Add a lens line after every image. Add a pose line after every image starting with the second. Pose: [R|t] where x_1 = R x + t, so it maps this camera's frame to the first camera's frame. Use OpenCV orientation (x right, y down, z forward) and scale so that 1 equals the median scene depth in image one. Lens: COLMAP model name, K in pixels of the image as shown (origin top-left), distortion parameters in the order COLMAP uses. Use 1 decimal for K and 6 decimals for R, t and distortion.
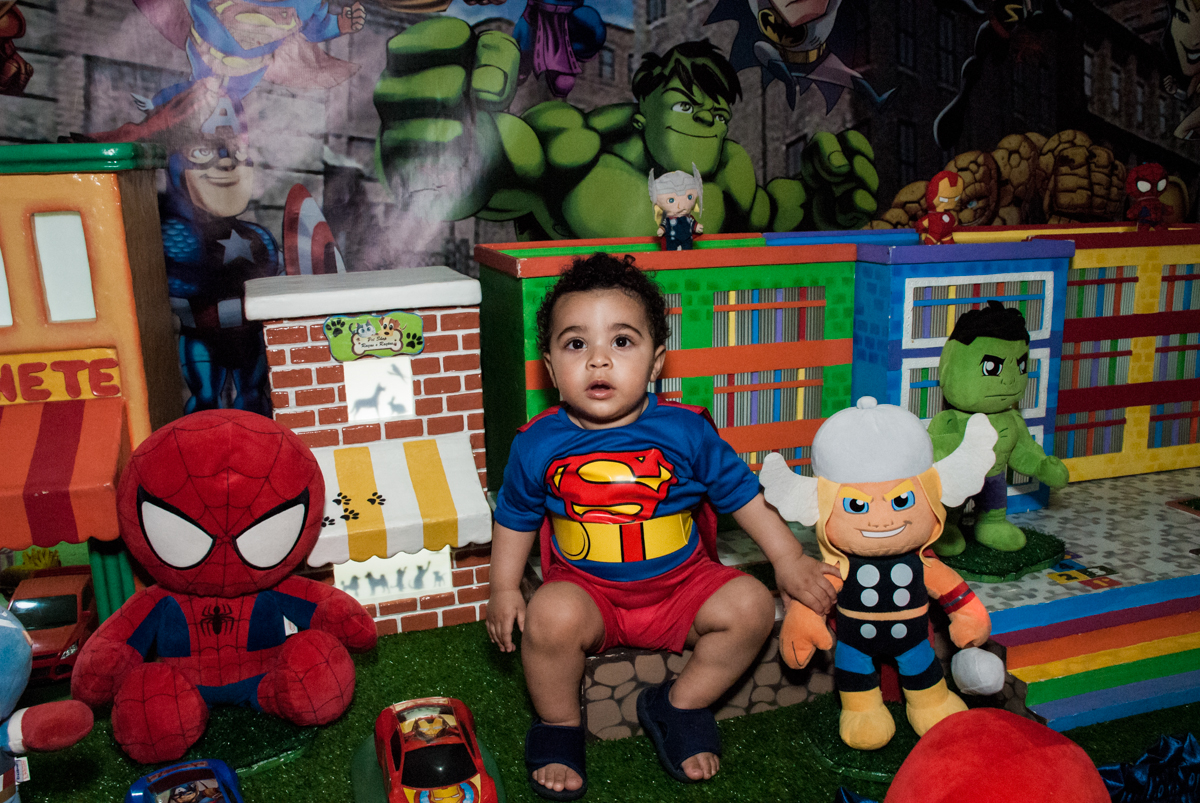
lens RADIAL K [[1060.4, 0, 587.1], [0, 1060.4, 421.2], [0, 0, 1]] dist [-0.095277, 0.153887]
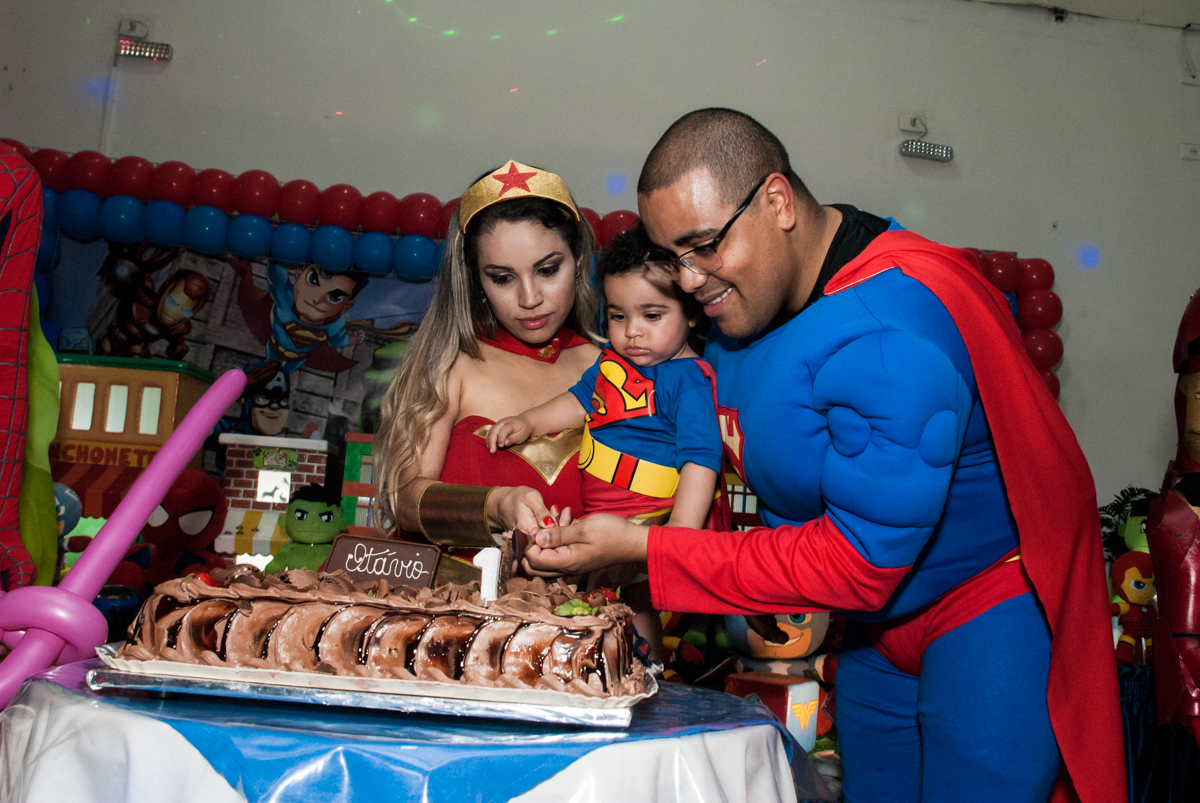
lens RADIAL K [[1126.4, 0, 627.7], [0, 1126.4, 401.7], [0, 0, 1]] dist [-0.095013, 0.000000]
pose [[0.979996, 0.069491, -0.186491, 0.604982], [-0.132134, 0.927913, -0.348594, 0.333881], [0.148824, 0.366262, 0.918533, -0.672120]]
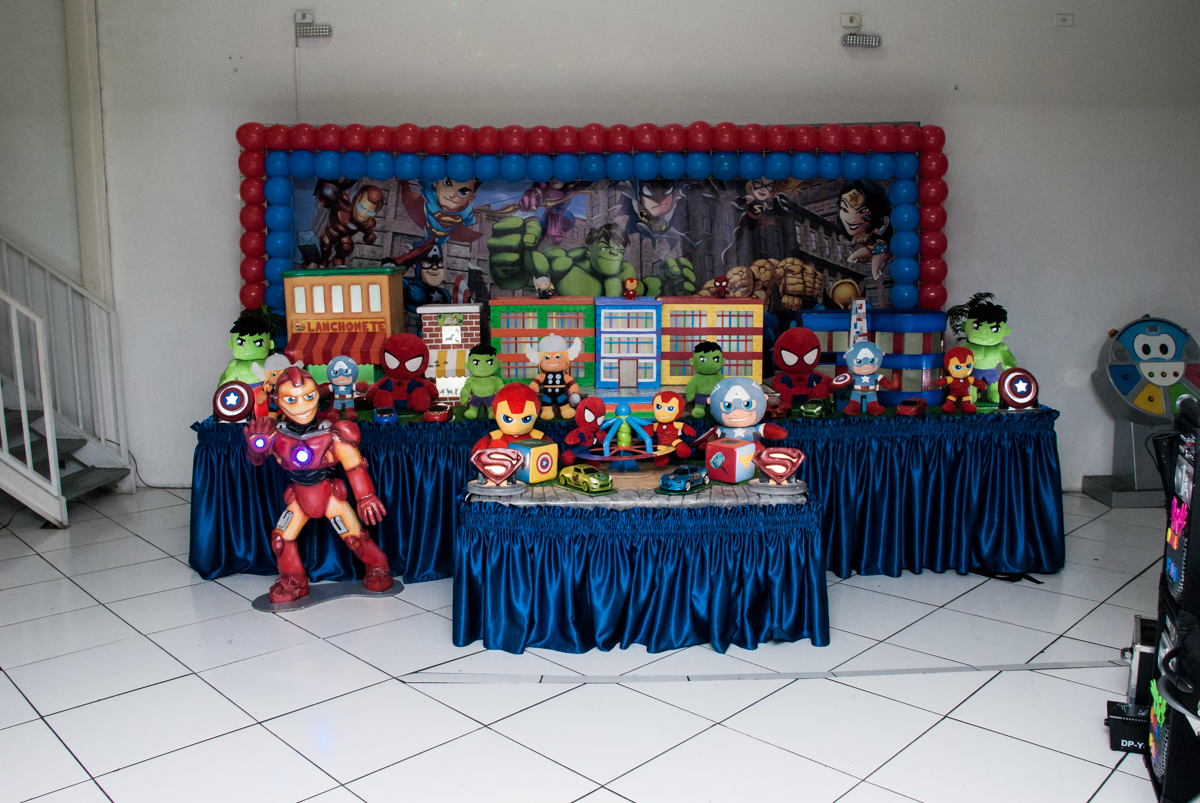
lens RADIAL K [[969.6, 0, 568.8], [0, 969.6, 413.4], [0, 0, 1]] dist [-0.095341, 0.009748]
pose [[0.955361, 0.064324, -0.288352, 0.786622], [-0.082720, 0.995212, -0.052057, 0.255892], [0.283623, 0.073585, 0.956108, -1.381251]]
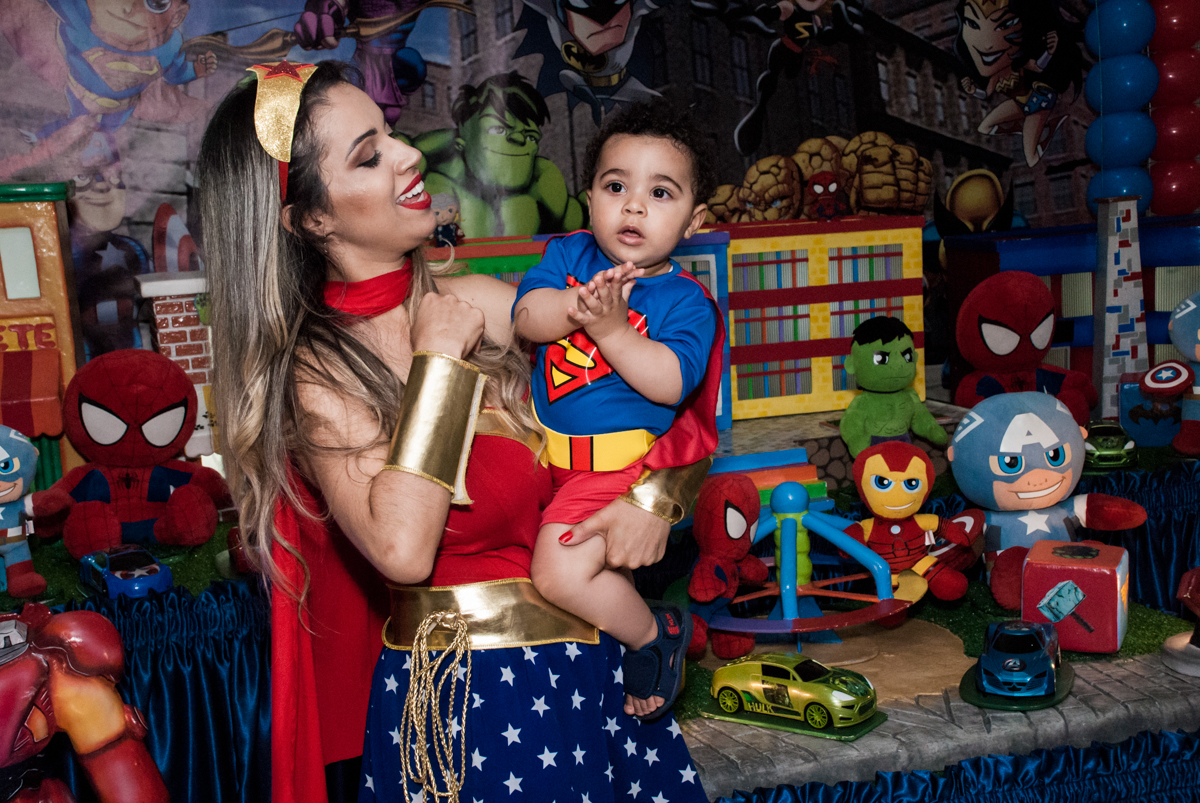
lens RADIAL K [[1613.8, 0, 582.3], [0, 1613.8, 424.0], [0, 0, 1]] dist [0.220511, 0.000000]
pose [[0.999574, -0.029182, 0.000486, 0.192716], [0.029142, 0.996998, -0.071737, 0.173289], [0.001609, 0.071721, 0.997423, -0.851125]]
